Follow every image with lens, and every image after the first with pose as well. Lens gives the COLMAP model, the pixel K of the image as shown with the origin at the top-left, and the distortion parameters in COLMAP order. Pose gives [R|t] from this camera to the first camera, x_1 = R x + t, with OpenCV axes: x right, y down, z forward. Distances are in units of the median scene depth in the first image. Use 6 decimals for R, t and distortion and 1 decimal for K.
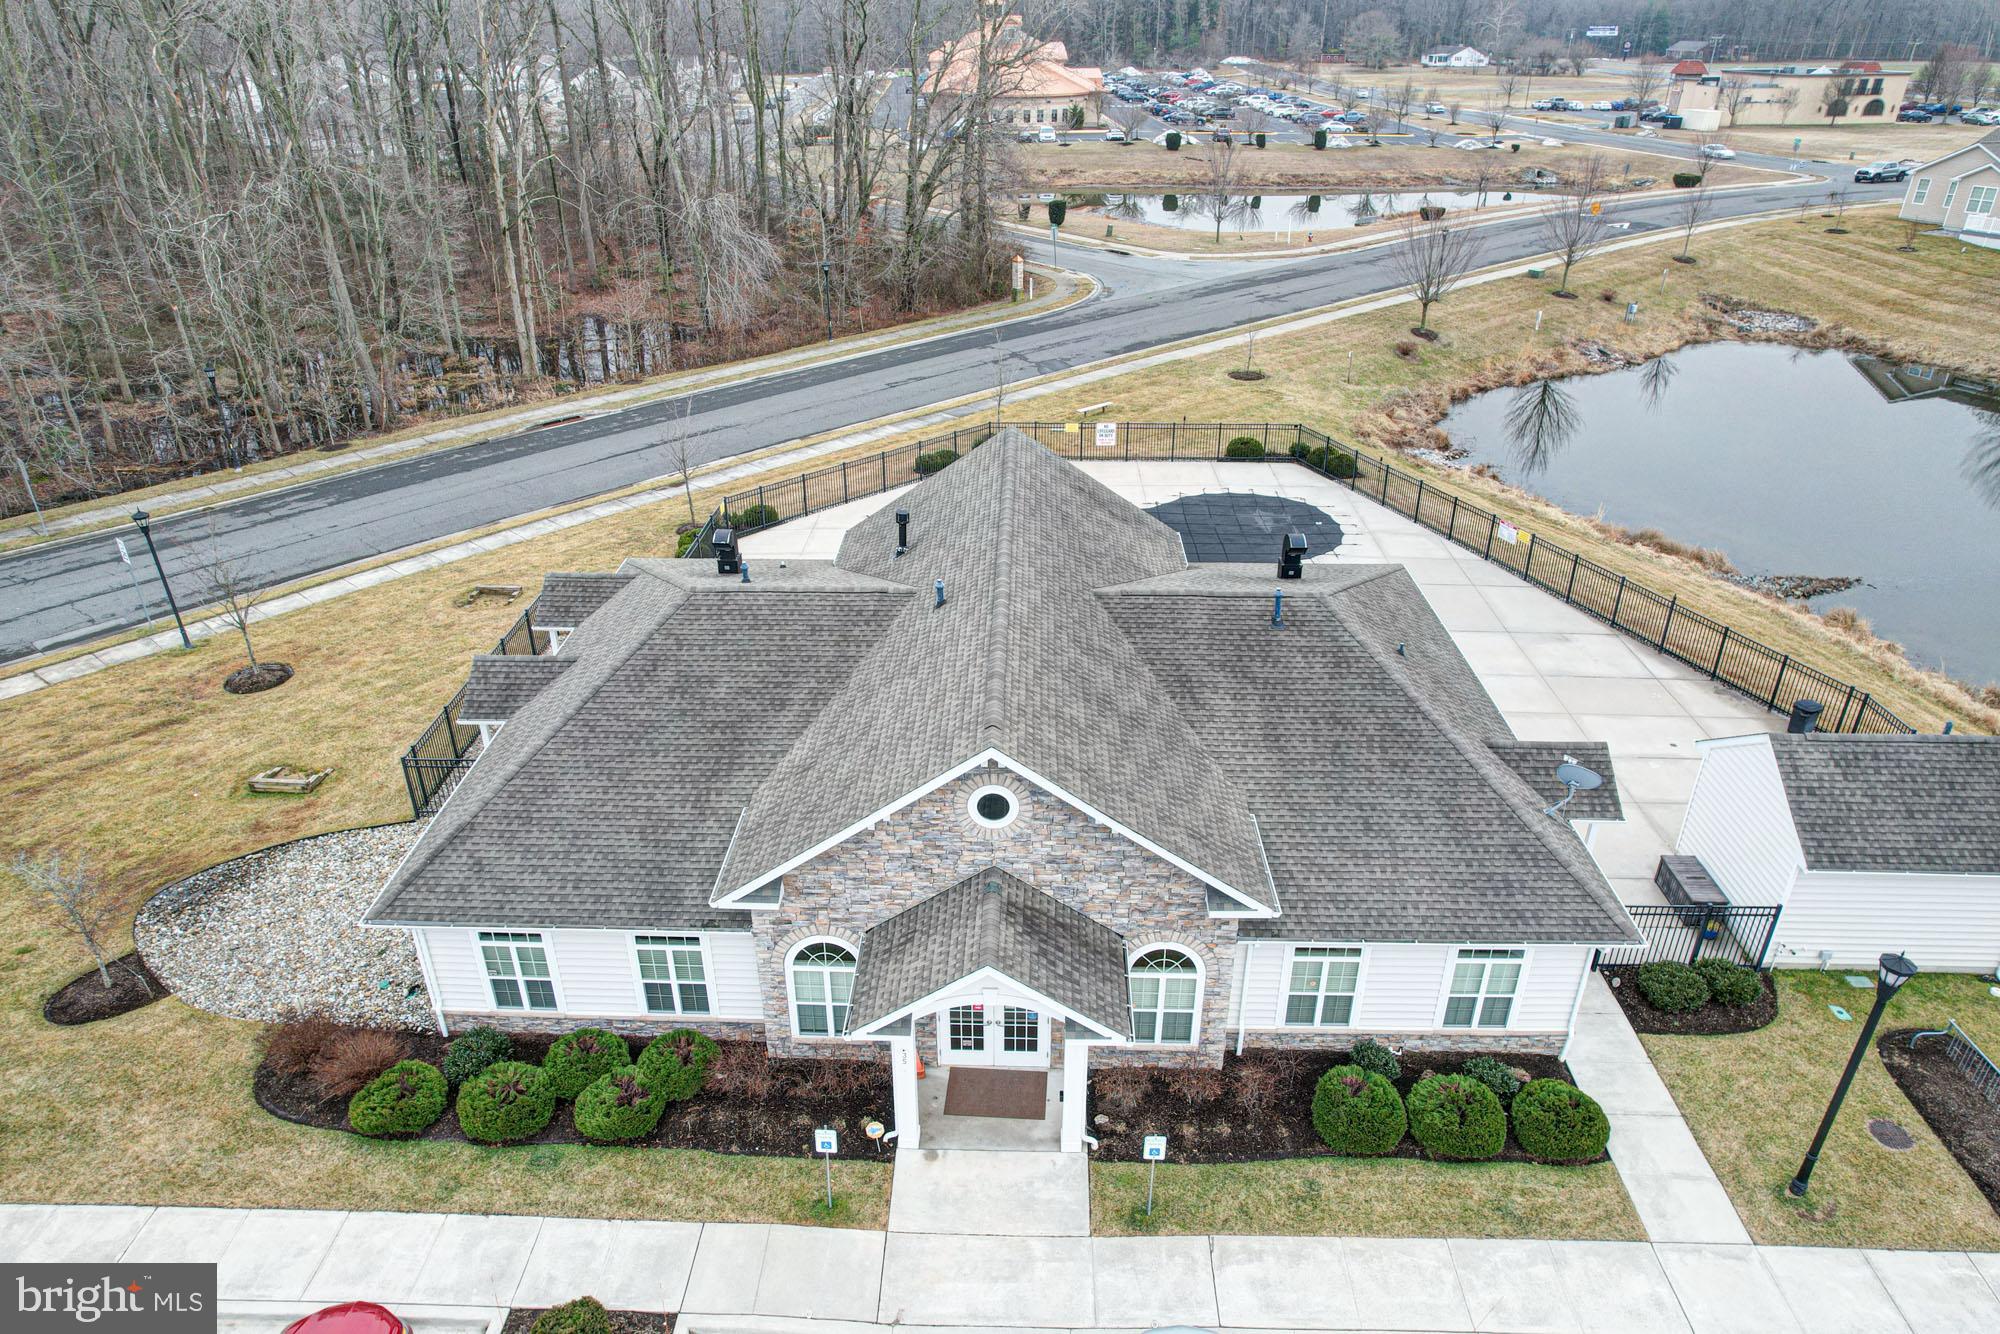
lens RADIAL K [[1270.0, 0, 987.9], [0, 1270.0, 702.2], [0, 0, 1]] dist [-0.079182, 0.068244]
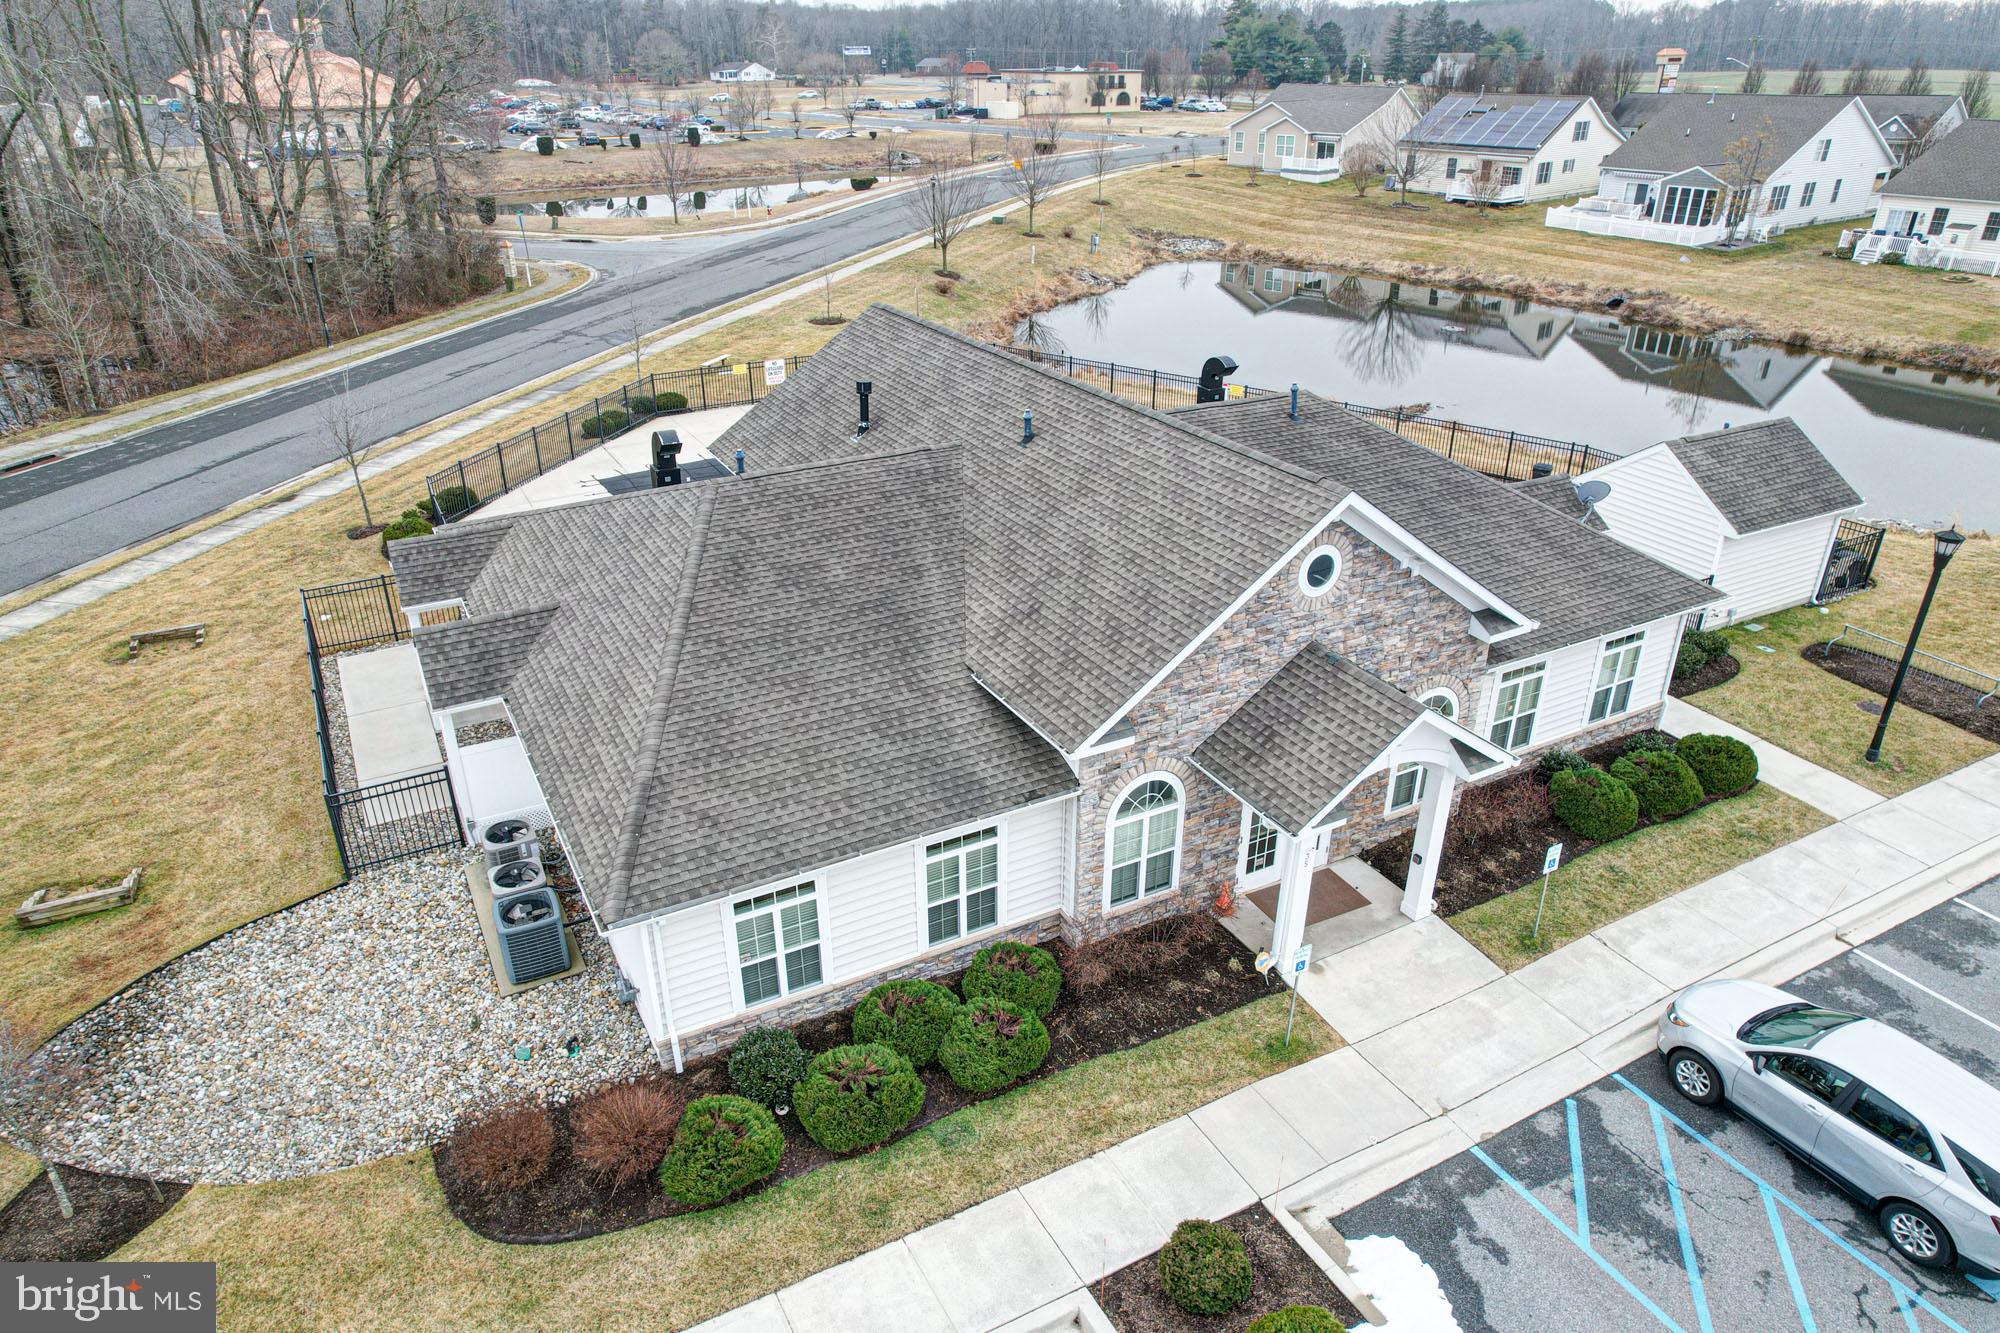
lens RADIAL K [[1270.0, 0, 987.9], [0, 1270.0, 701.7], [0, 0, 1]] dist [-0.079182, 0.068244]
pose [[0.866030, -0.229942, 0.443981, -0.290191], [0.239405, 0.970270, 0.035528, 0.037888], [-0.438950, 0.075522, 0.895332, 0.124908]]
